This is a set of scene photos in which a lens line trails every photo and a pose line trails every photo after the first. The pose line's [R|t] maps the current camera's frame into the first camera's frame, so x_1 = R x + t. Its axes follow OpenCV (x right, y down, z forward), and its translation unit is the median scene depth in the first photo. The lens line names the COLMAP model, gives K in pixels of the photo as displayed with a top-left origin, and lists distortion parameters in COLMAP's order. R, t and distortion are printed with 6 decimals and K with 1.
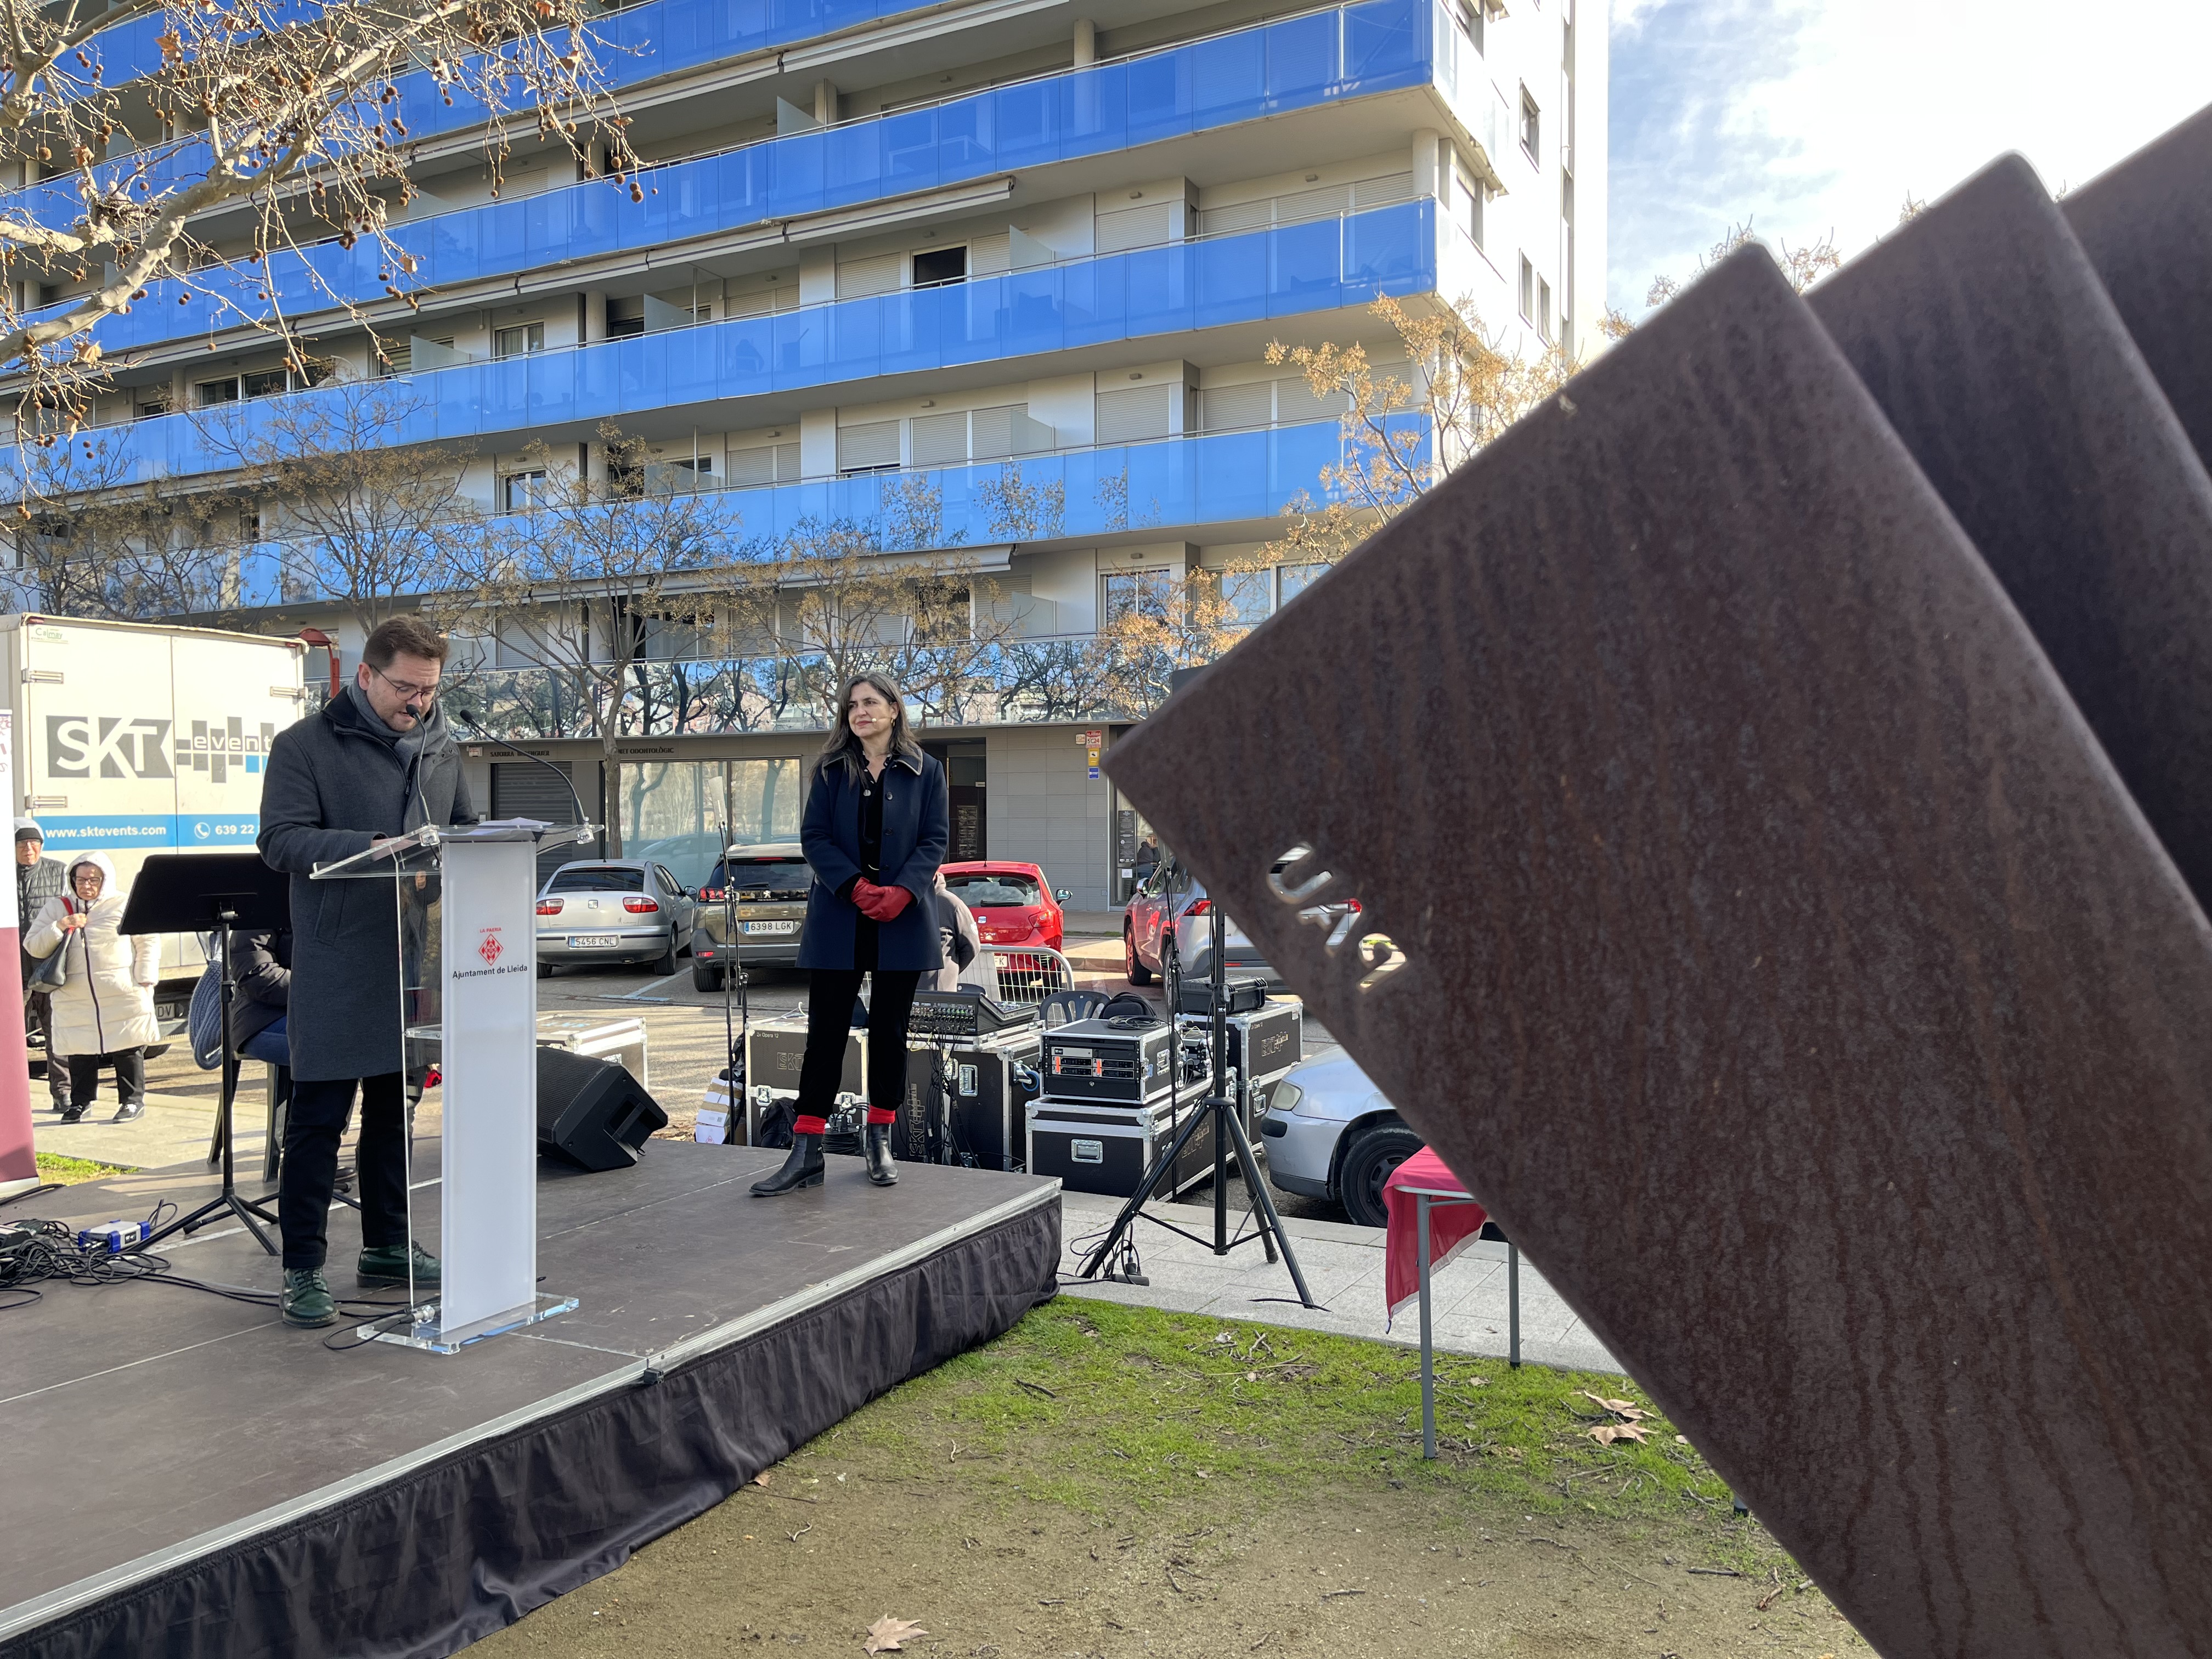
lens RADIAL K [[1656.2, 0, 1099.3], [0, 1656.2, 831.1], [0, 0, 1]] dist [0.051193, -0.059681]
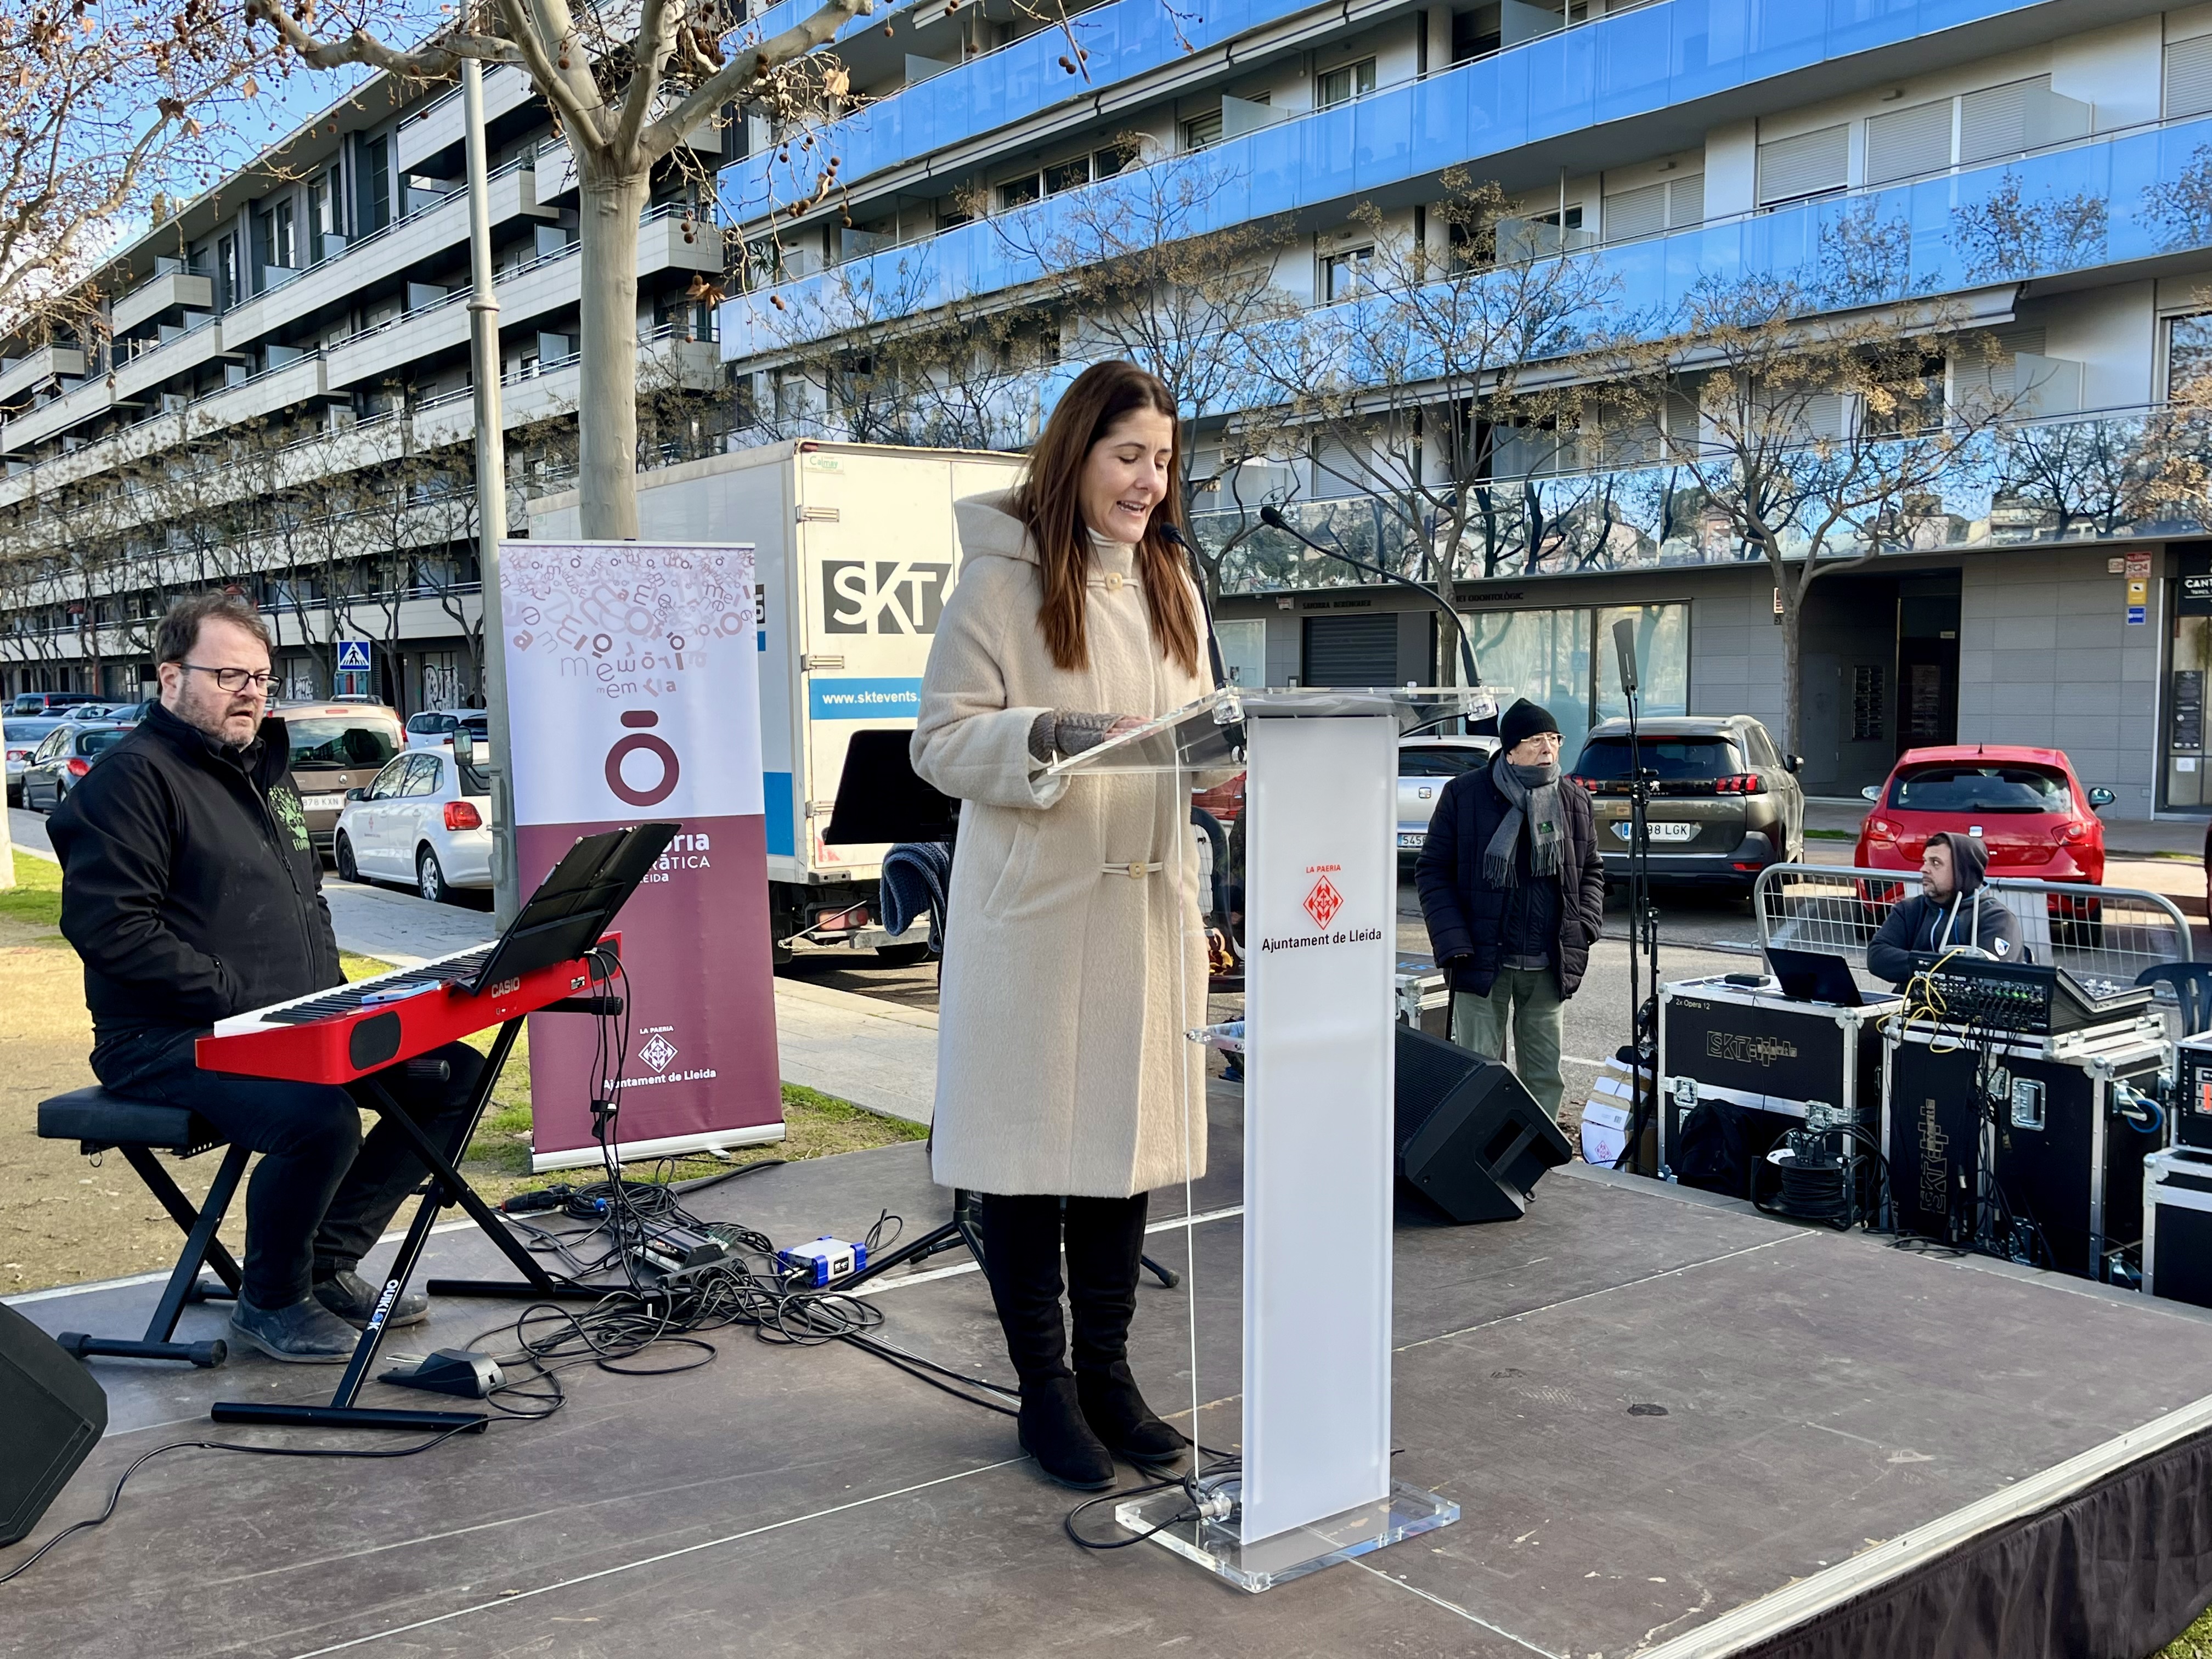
lens RADIAL K [[2026.6, 0, 1116.0], [0, 2026.6, 863.0], [0, 0, 1]] dist [0.036196, 0.000000]
pose [[0.904450, 0.039572, -0.424740, -0.044527], [-0.005394, 0.996669, 0.081370, -0.000140], [0.426545, -0.071304, 0.901651, 0.112766]]
